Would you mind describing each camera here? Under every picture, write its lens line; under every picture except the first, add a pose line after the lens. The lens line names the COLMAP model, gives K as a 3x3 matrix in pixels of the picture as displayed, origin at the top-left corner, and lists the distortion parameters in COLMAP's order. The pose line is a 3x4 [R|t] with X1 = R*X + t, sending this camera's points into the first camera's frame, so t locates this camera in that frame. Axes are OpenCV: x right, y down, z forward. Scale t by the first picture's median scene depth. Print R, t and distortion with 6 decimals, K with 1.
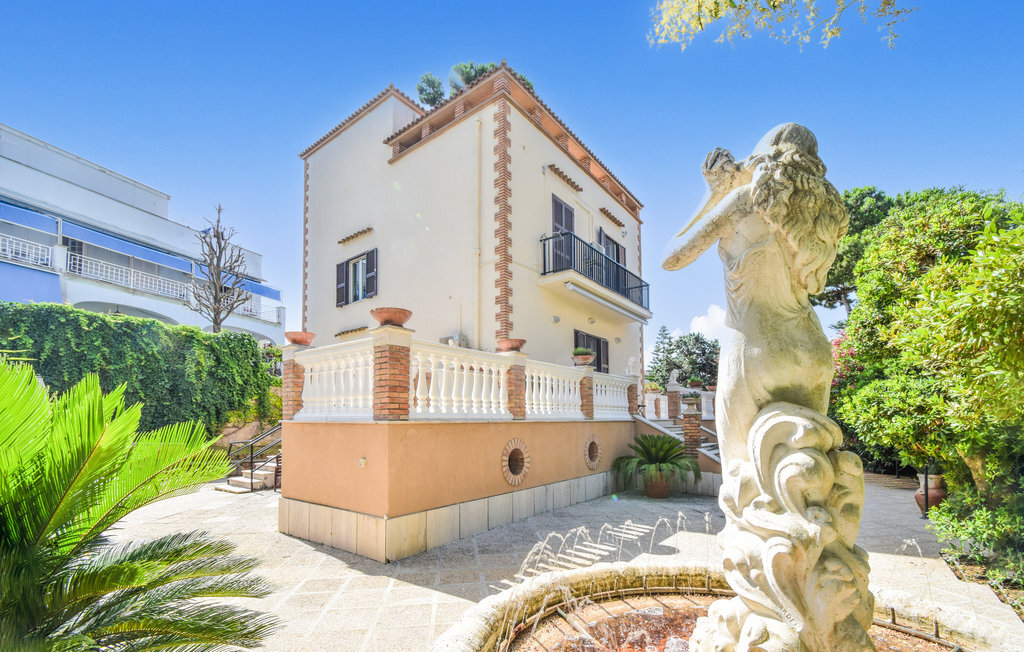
lens RADIAL K [[443.6, 0, 511.5], [0, 443.6, 370.8], [0, 0, 1]] dist [-0.001214, -0.000723]
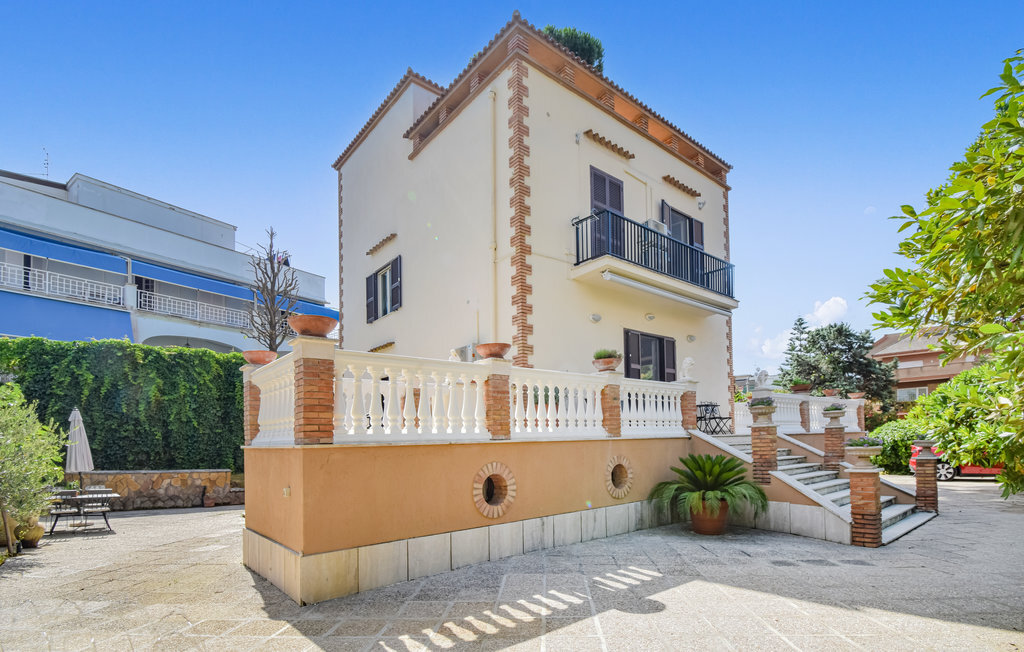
lens RADIAL K [[489.0, 0, 522.1], [0, 489.0, 402.2], [0, 0, 1]] dist [-0.000974, -0.000264]
pose [[0.973998, -0.039897, -0.223015, 0.161967], [0.047296, 0.998490, 0.027933, 0.009687], [0.221563, -0.037755, 0.974415, 0.069664]]
